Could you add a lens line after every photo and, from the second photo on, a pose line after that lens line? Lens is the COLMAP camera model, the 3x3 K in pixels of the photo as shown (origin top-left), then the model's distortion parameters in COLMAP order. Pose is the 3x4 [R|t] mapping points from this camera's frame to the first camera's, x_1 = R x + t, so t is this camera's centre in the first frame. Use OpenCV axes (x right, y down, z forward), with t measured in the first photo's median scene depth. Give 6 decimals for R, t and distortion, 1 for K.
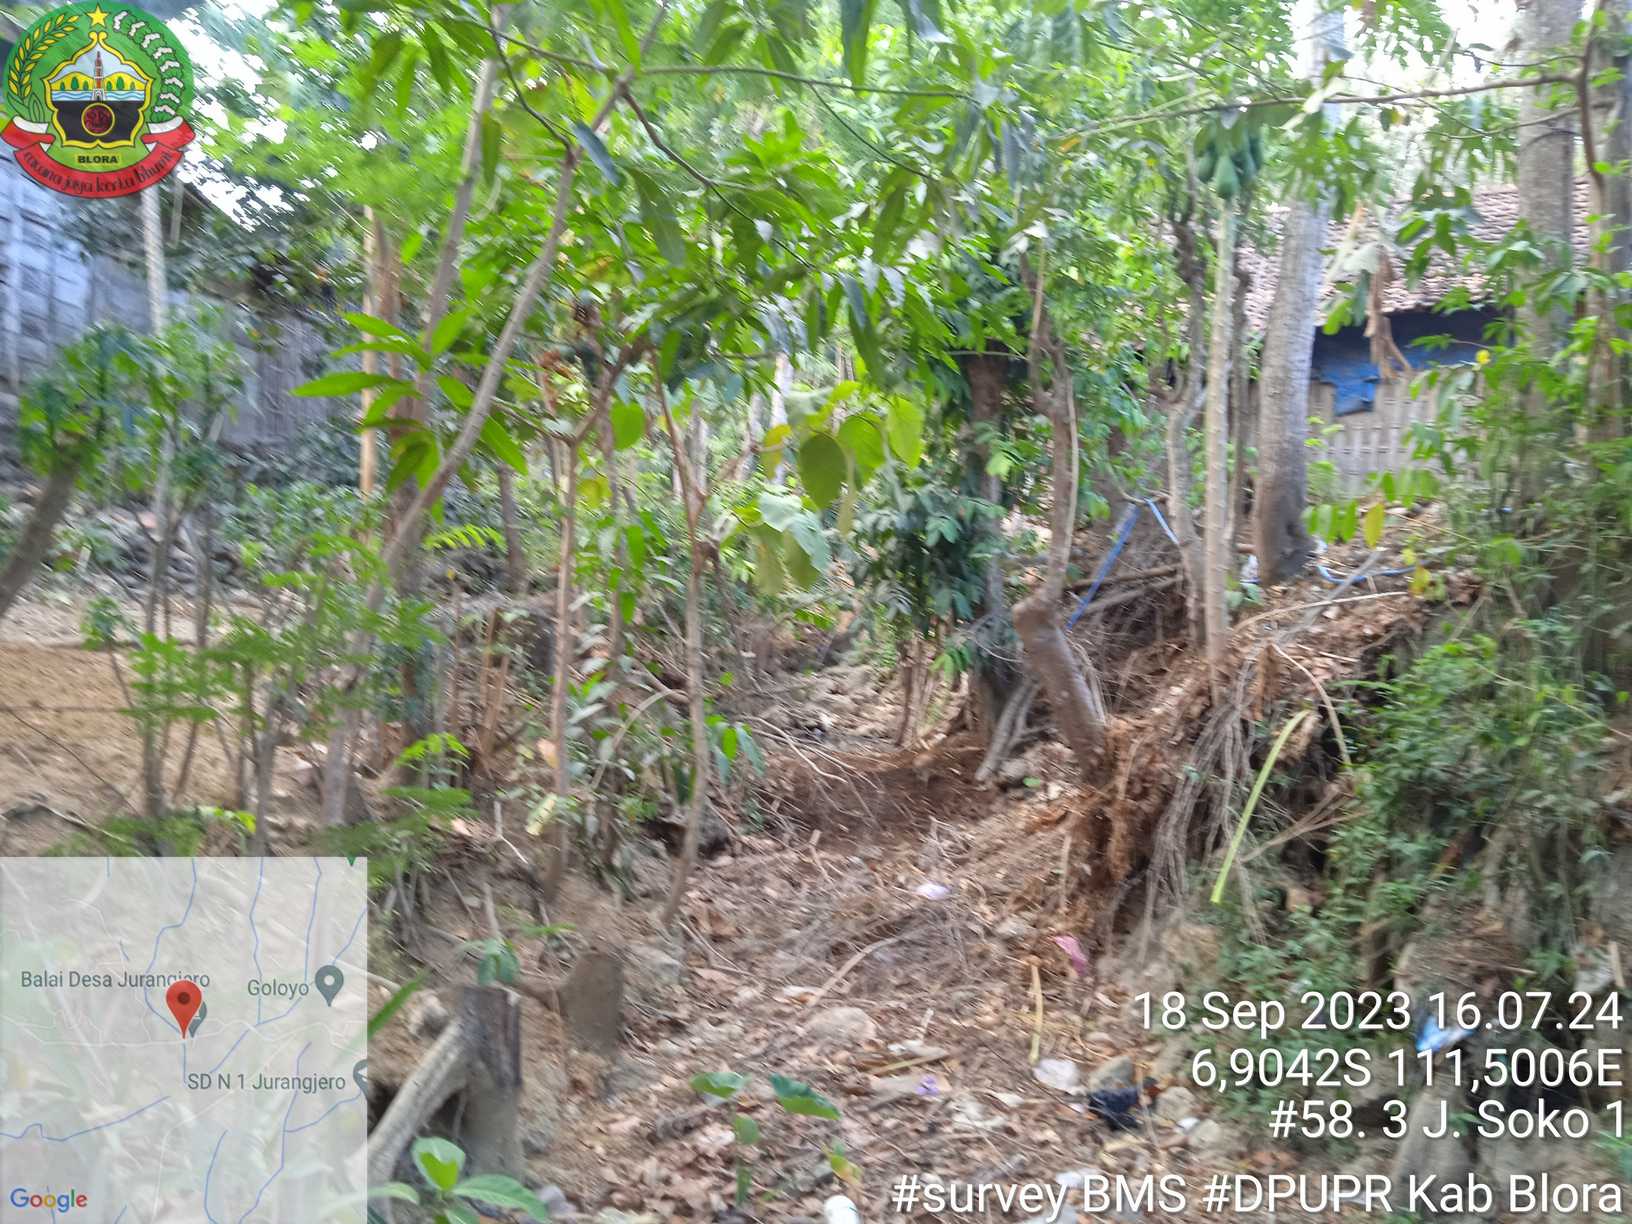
lens RADIAL K [[1343.7, 0, 810.1], [0, 1343.7, 614.6], [0, 0, 1]] dist [0.056817, -0.059600]
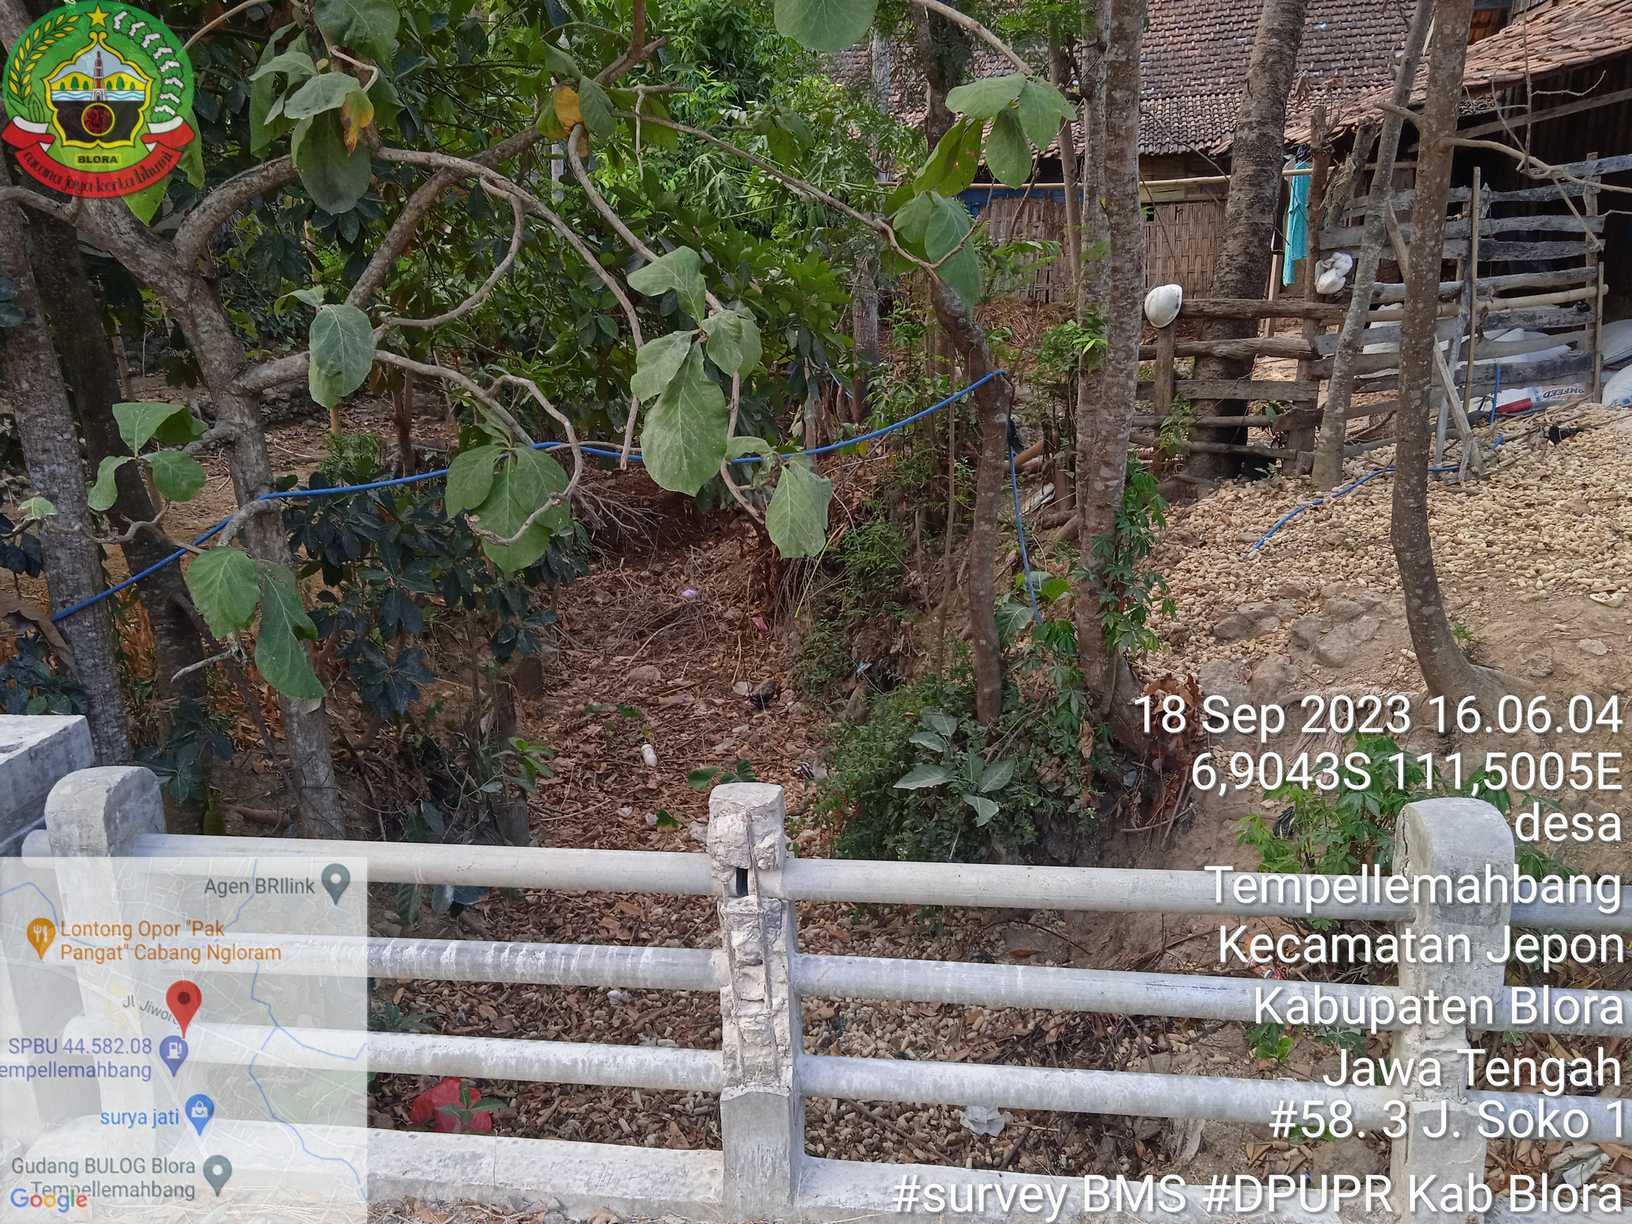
lens RADIAL K [[1343.7, 0, 817.7], [0, 1343.7, 623.5], [0, 0, 1]] dist [0.056817, -0.059600]
pose [[0.985931, -0.087937, 0.142152, -0.000911], [0.042280, 0.953972, 0.296899, -0.386688], [-0.161717, -0.286712, 0.944269, -1.008906]]
